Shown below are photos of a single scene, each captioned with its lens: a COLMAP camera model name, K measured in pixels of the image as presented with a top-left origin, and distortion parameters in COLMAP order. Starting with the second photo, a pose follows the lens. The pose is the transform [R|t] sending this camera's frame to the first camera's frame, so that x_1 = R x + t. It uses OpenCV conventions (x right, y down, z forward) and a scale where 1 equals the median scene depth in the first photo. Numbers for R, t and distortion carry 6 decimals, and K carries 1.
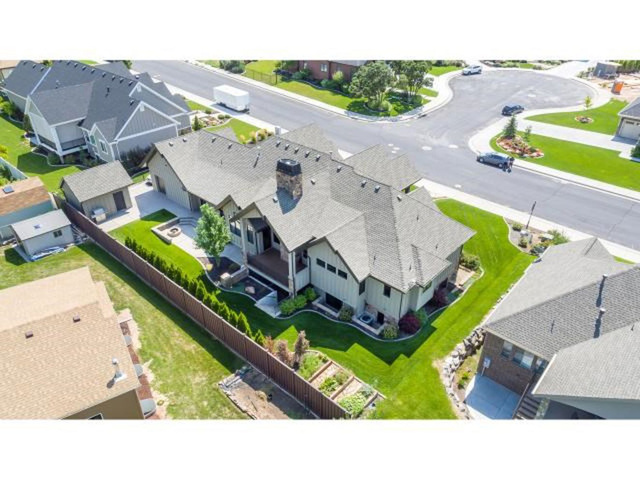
lens RADIAL K [[468.8, 0, 320.0], [0, 468.8, 240.0], [0, 0, 1]] dist [0.027989, 0.002968]
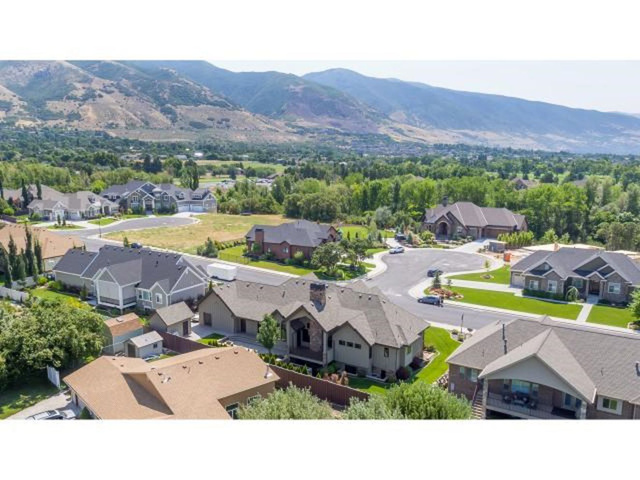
lens RADIAL K [[534.4, 0, 270.9], [0, 534.4, 260.6], [0, 0, 1]] dist [0.028238, -0.001950]
pose [[0.994809, -0.036615, 0.094946, -0.234637], [0.068667, 0.930120, -0.360779, 0.250156], [-0.075101, 0.365426, 0.927806, -0.459512]]
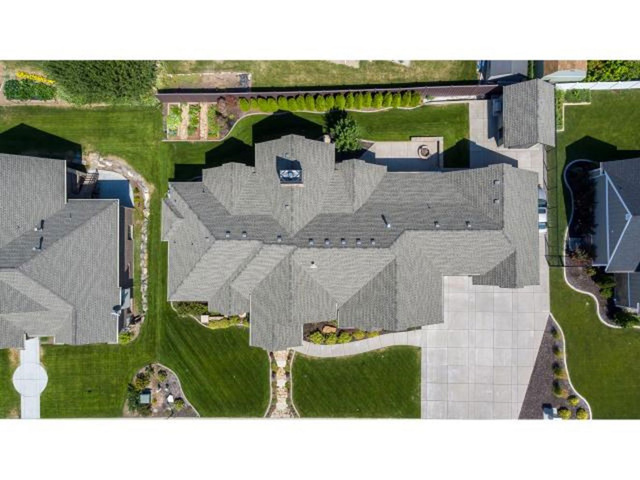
lens RADIAL K [[468.8, 0, 320.0], [0, 468.8, 240.0], [0, 0, 1]] dist [0.027989, 0.002968]
pose [[-0.743675, 0.668541, 0.000030, -0.011257], [-0.343129, -0.381730, 0.858222, -0.625951], [0.573768, 0.638228, 0.513279, 0.339345]]
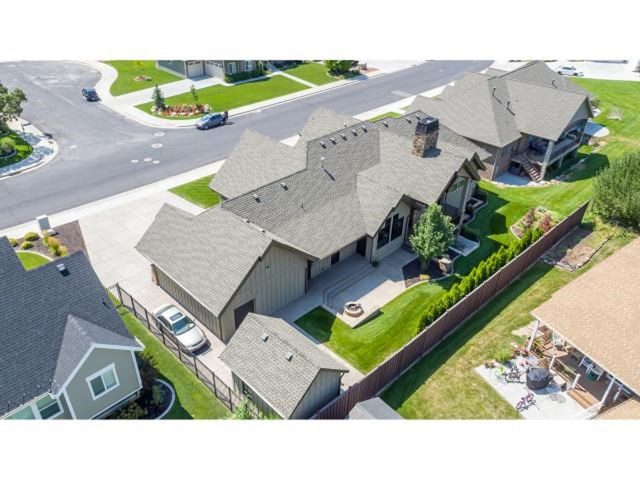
lens RADIAL K [[506.3, 0, 300.2], [0, 506.3, 241.1], [0, 0, 1]] dist [0.026642, -0.001274]
pose [[0.081013, -0.546192, 0.833733, -0.648195], [0.534980, 0.729607, 0.425993, -0.334062], [-0.840972, 0.411520, 0.351309, 0.535874]]
